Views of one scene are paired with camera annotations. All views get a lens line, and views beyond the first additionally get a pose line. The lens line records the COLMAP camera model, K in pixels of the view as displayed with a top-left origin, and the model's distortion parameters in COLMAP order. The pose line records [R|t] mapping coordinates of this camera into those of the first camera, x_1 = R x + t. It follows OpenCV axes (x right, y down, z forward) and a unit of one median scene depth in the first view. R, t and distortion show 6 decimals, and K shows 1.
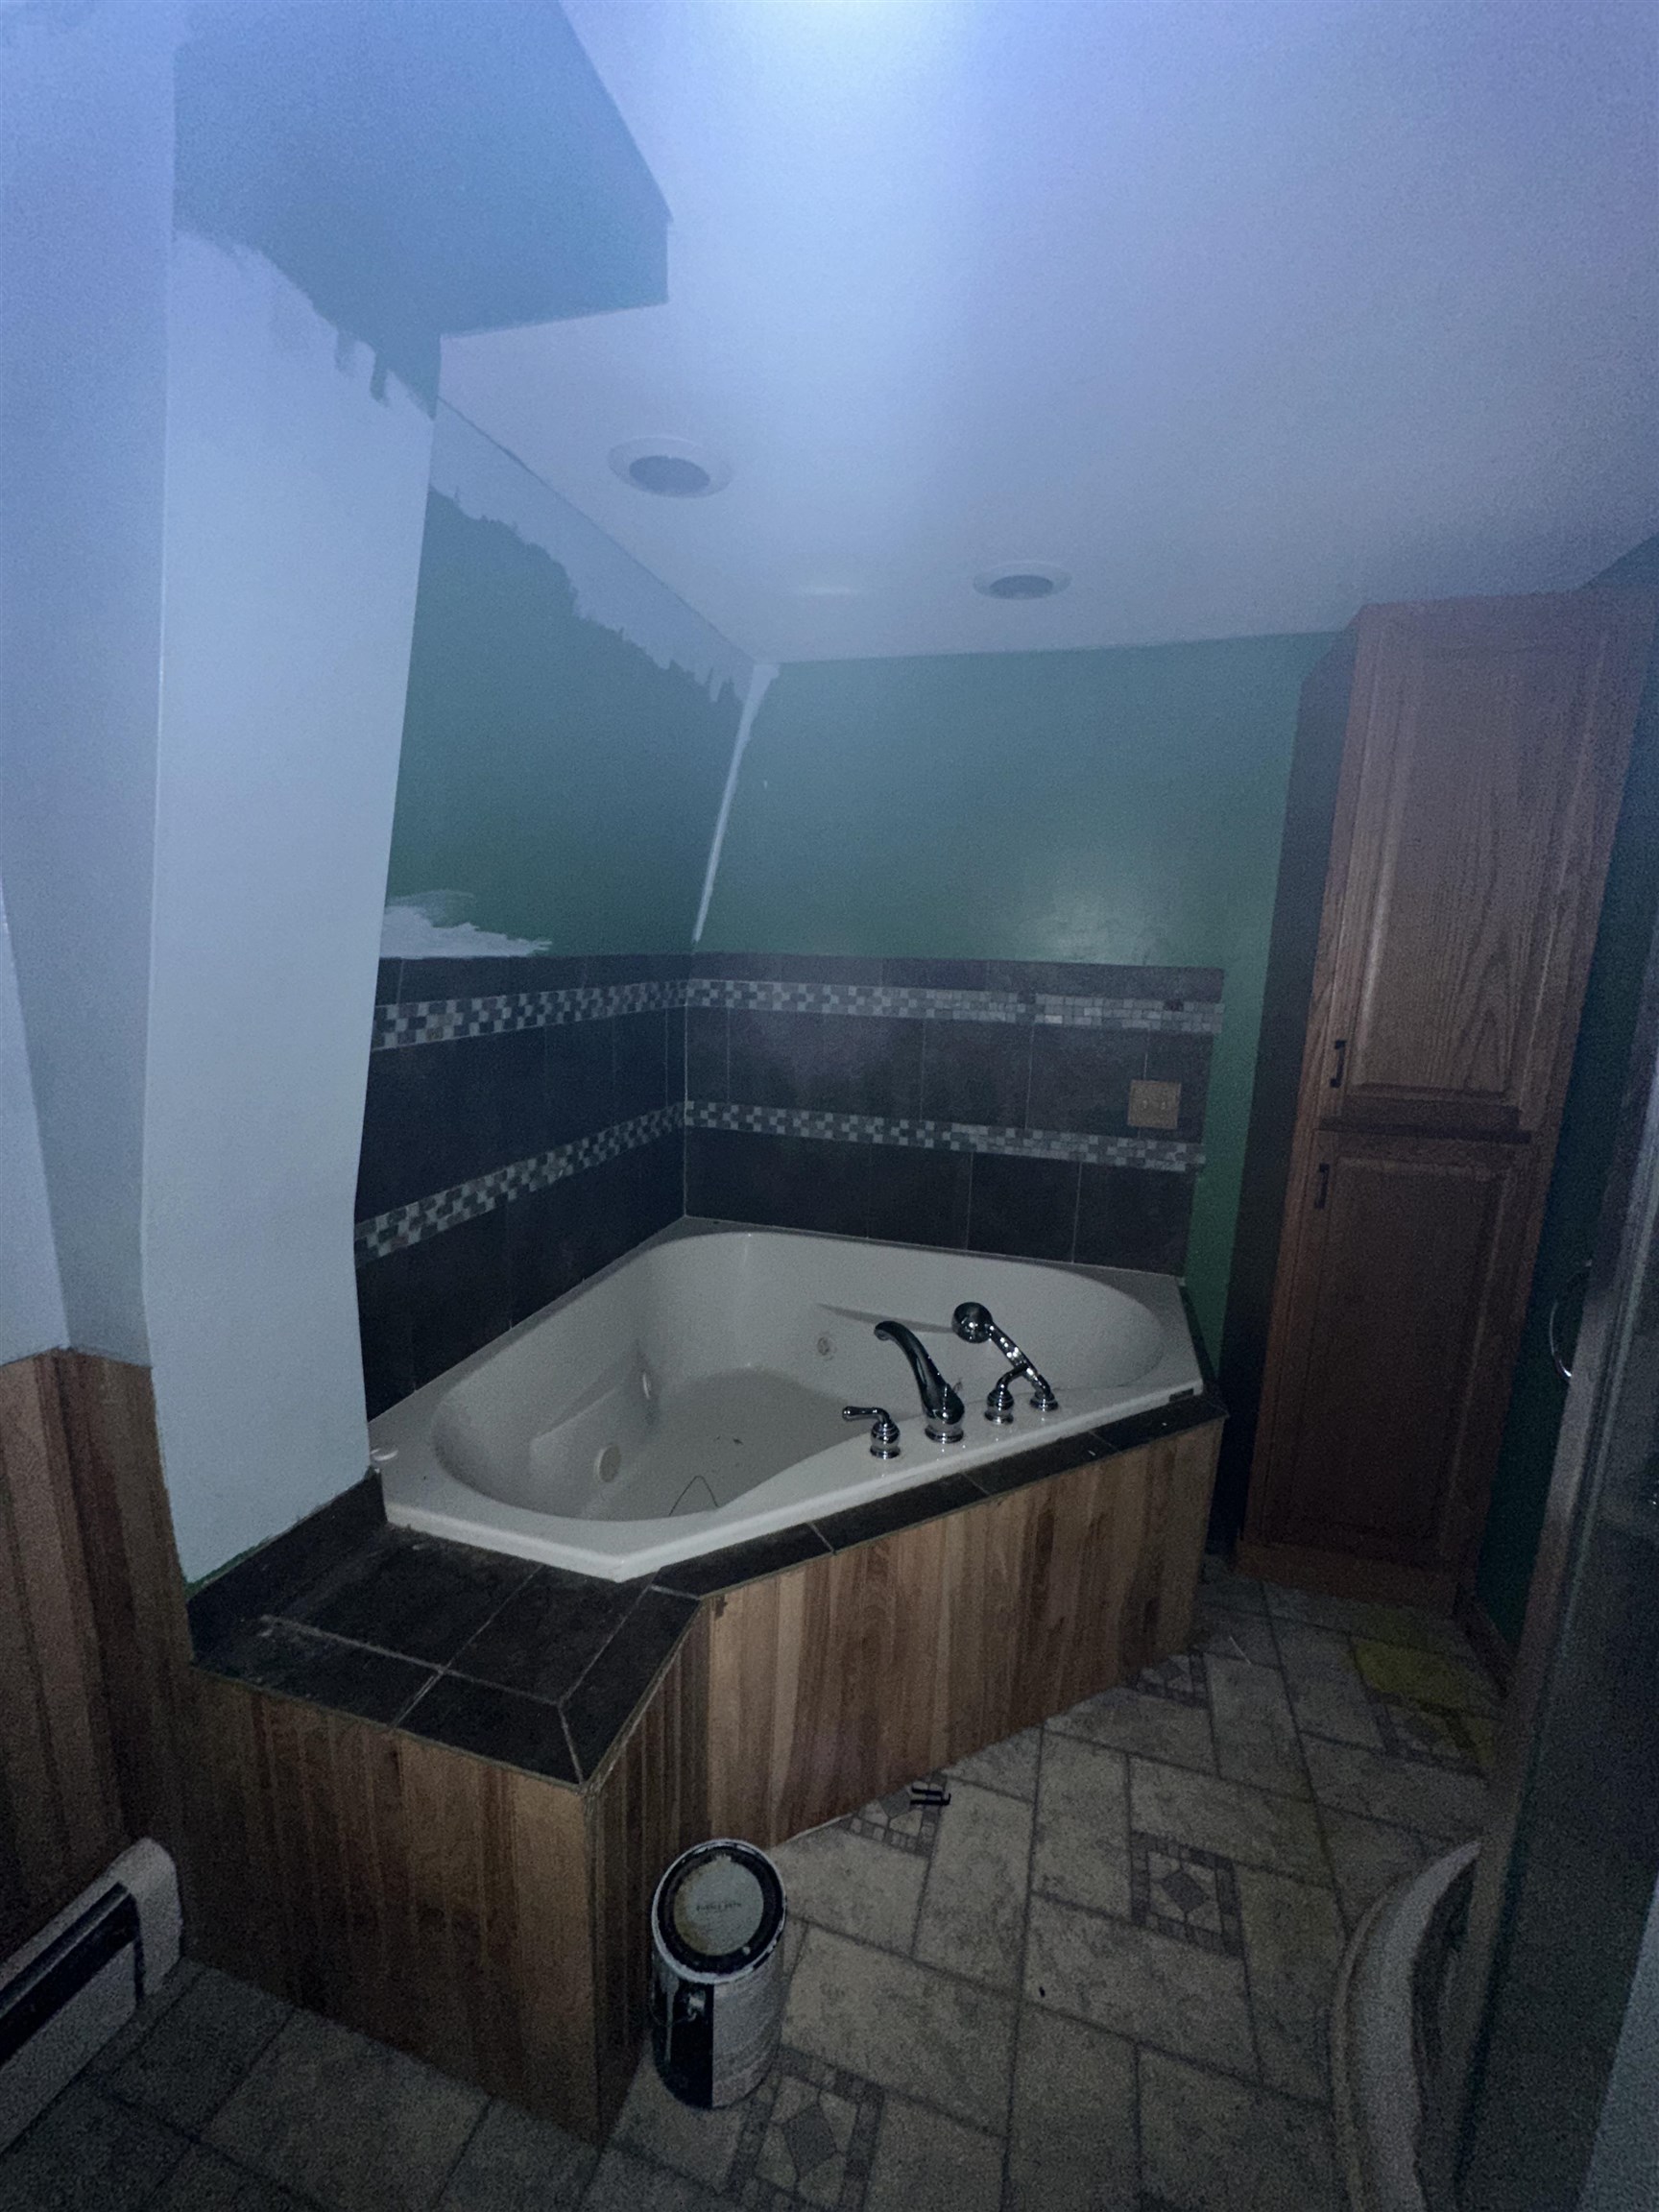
lens RADIAL K [[883.1, 0, 827.5], [0, 883.1, 1108.4], [0, 0, 1]] dist [-0.003257, 0.000938]
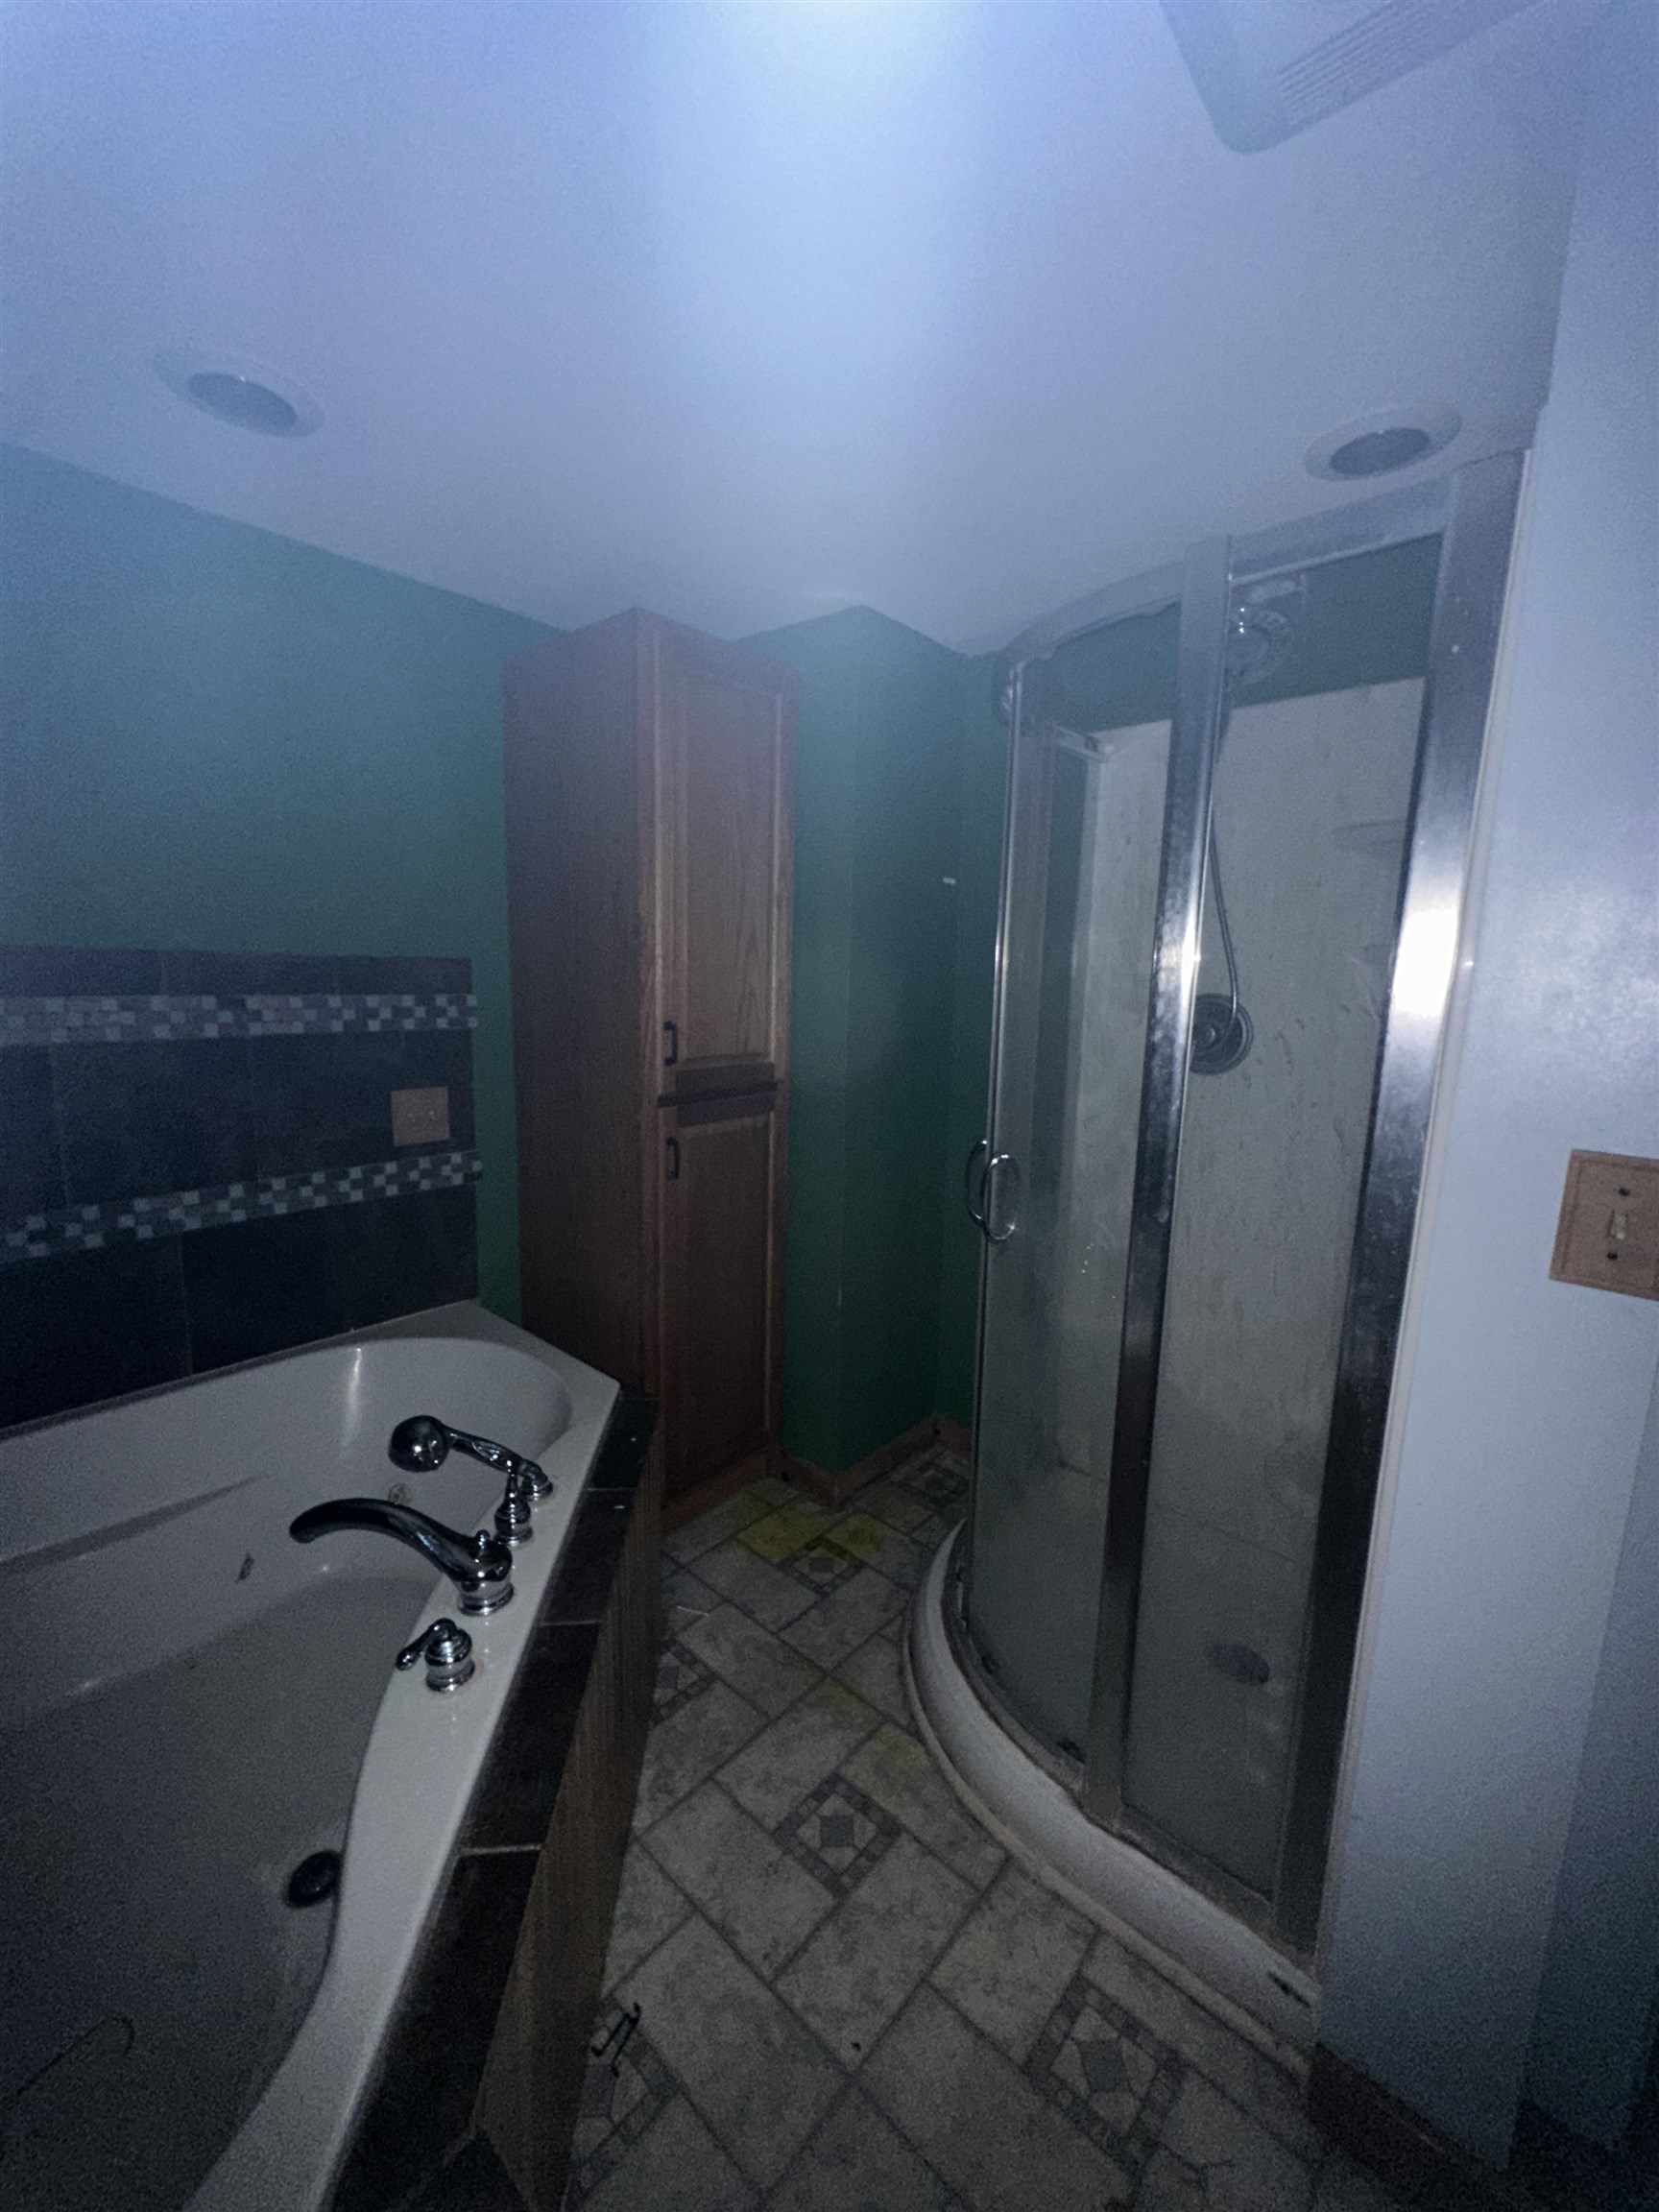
lens RADIAL K [[883.1, 0, 827.5], [0, 883.1, 1108.4], [0, 0, 1]] dist [-0.003257, 0.000938]
pose [[0.421911, -0.166405, 0.891235, -0.302325], [0.154705, 0.981809, 0.110079, -0.059476], [-0.893340, 0.091435, 0.439980, 0.357885]]
